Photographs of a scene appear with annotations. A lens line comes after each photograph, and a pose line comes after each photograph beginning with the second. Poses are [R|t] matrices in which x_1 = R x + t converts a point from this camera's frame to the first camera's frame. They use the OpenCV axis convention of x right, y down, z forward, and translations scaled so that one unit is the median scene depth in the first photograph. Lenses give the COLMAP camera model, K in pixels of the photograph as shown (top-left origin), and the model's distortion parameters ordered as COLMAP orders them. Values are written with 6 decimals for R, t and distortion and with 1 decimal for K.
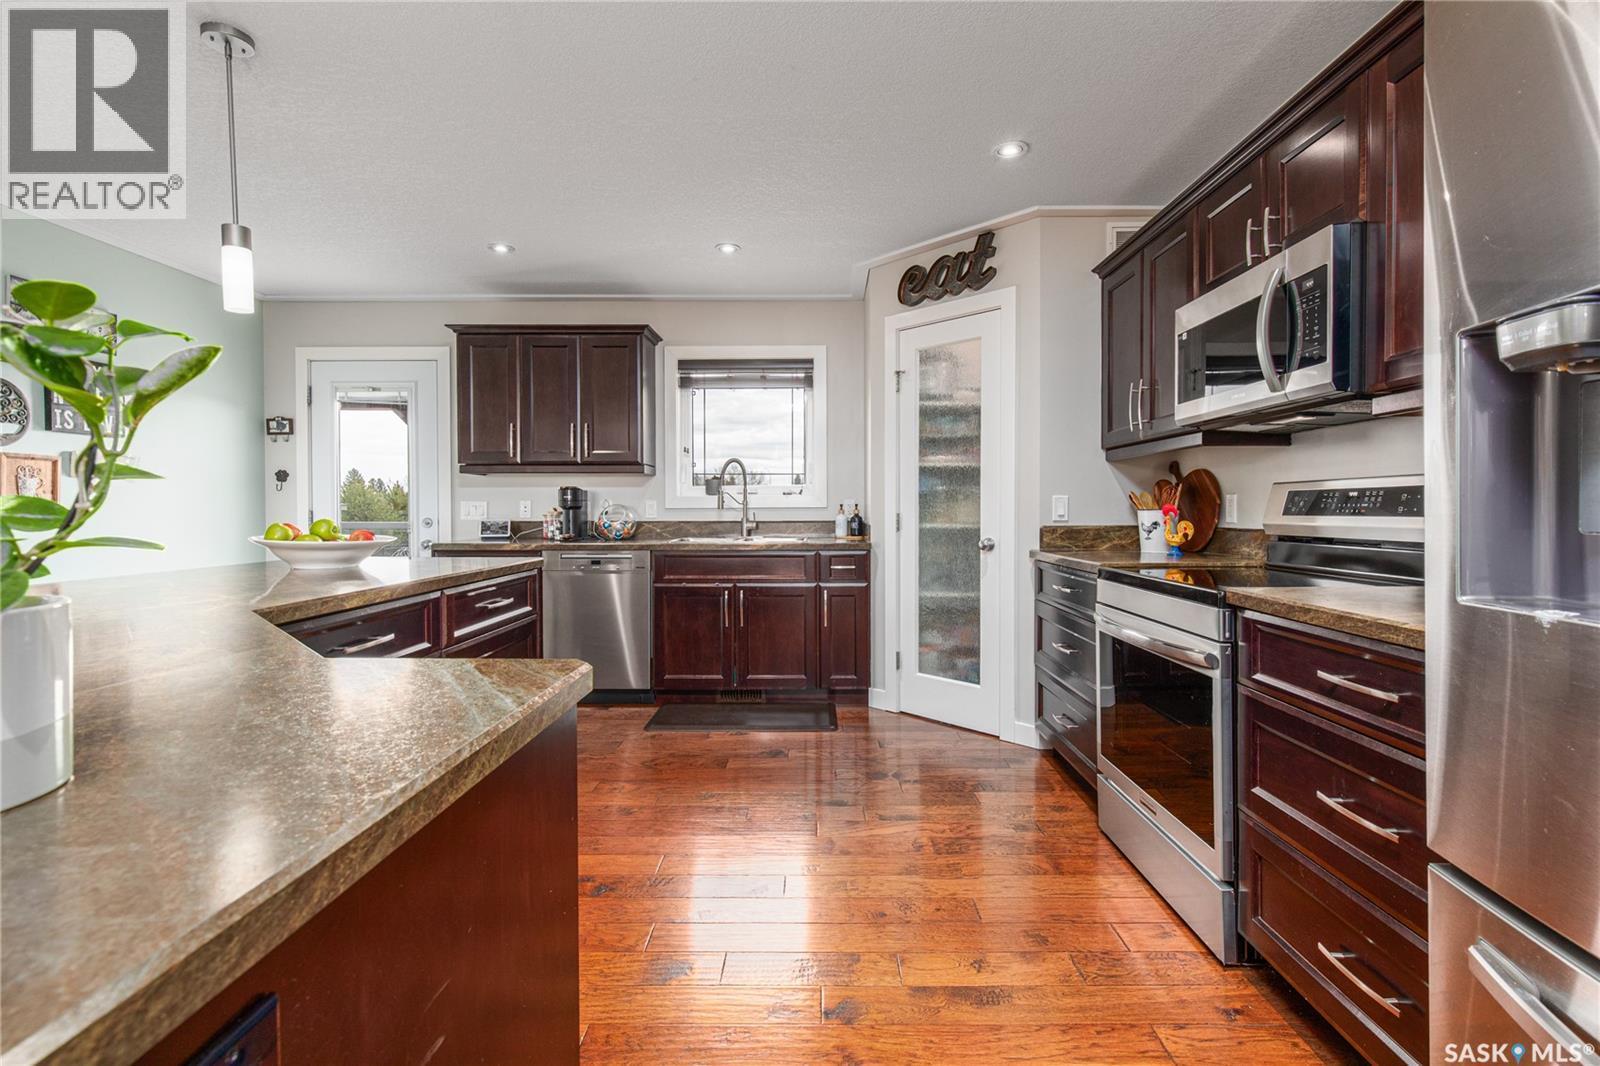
lens RADIAL K [[725.8, 0, 803.7], [0, 725.8, 511.4], [0, 0, 1]] dist [0.001988, 0.000415]
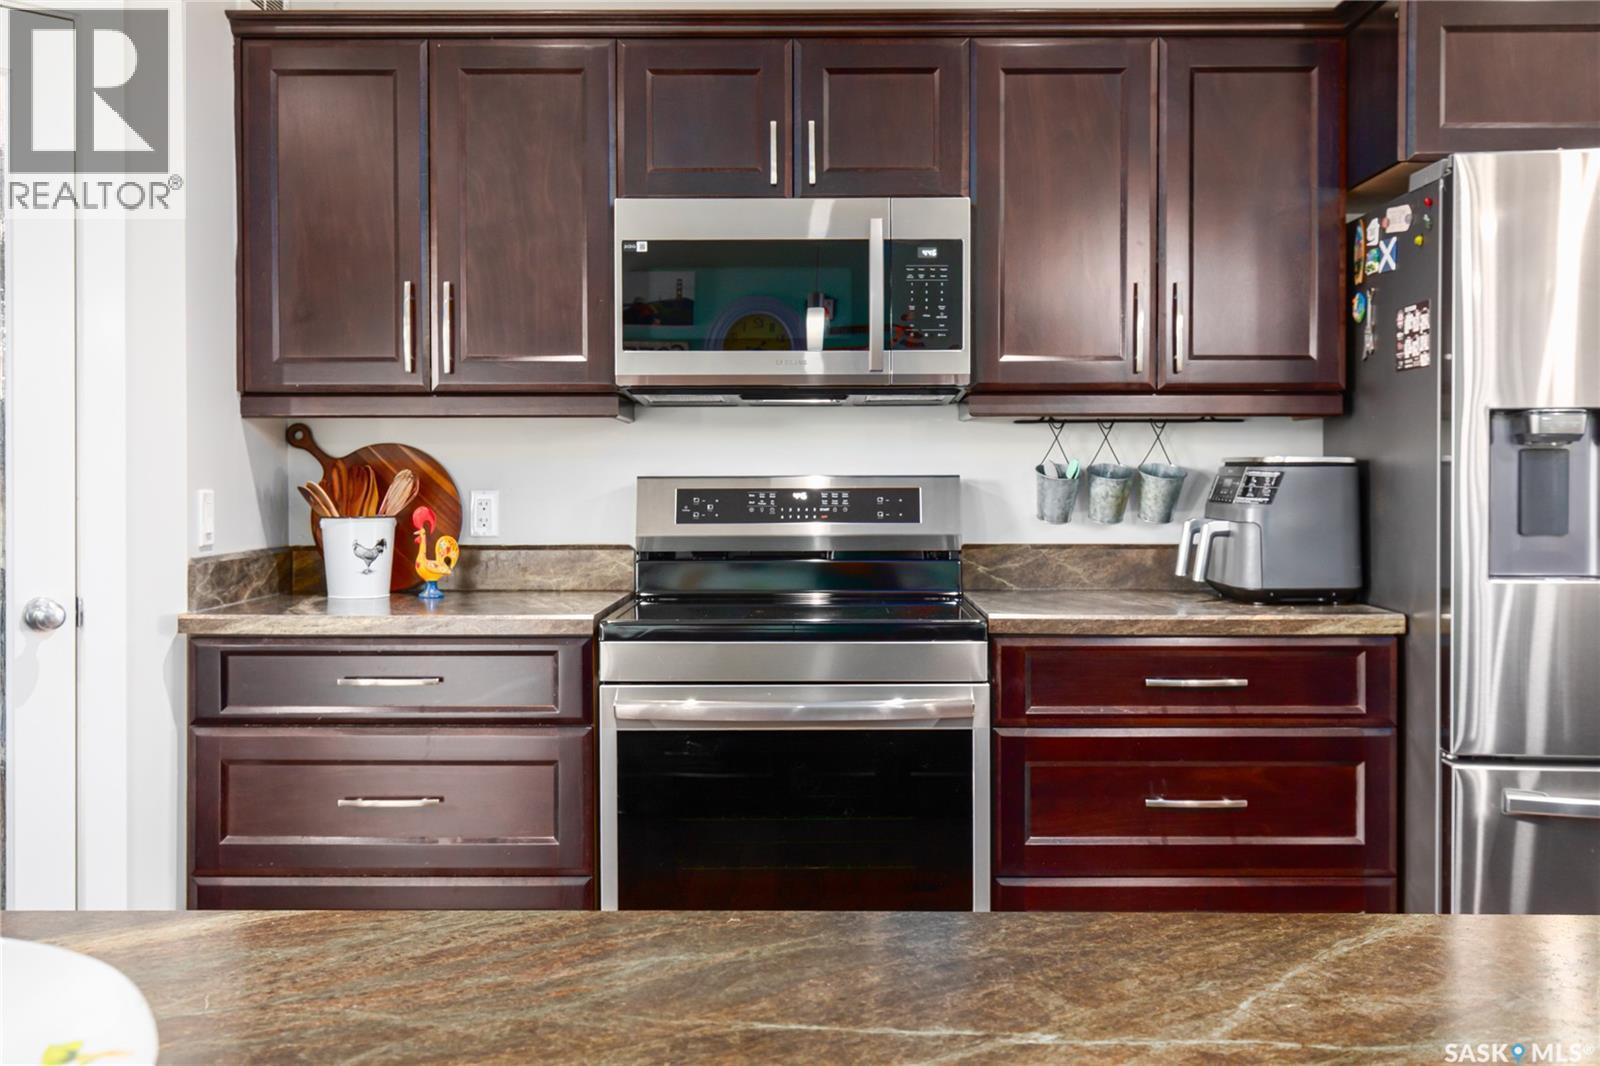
lens RADIAL K [[1557.7, 0, 804.4], [0, 1557.7, 488.8], [0, 0, 1]] dist [-0.001292, 0.000351]
pose [[0.006333, -0.003400, 0.999974, -1.020179], [0.005685, 0.999978, 0.003364, -0.038894], [-0.999964, 0.005663, 0.006352, 1.023253]]
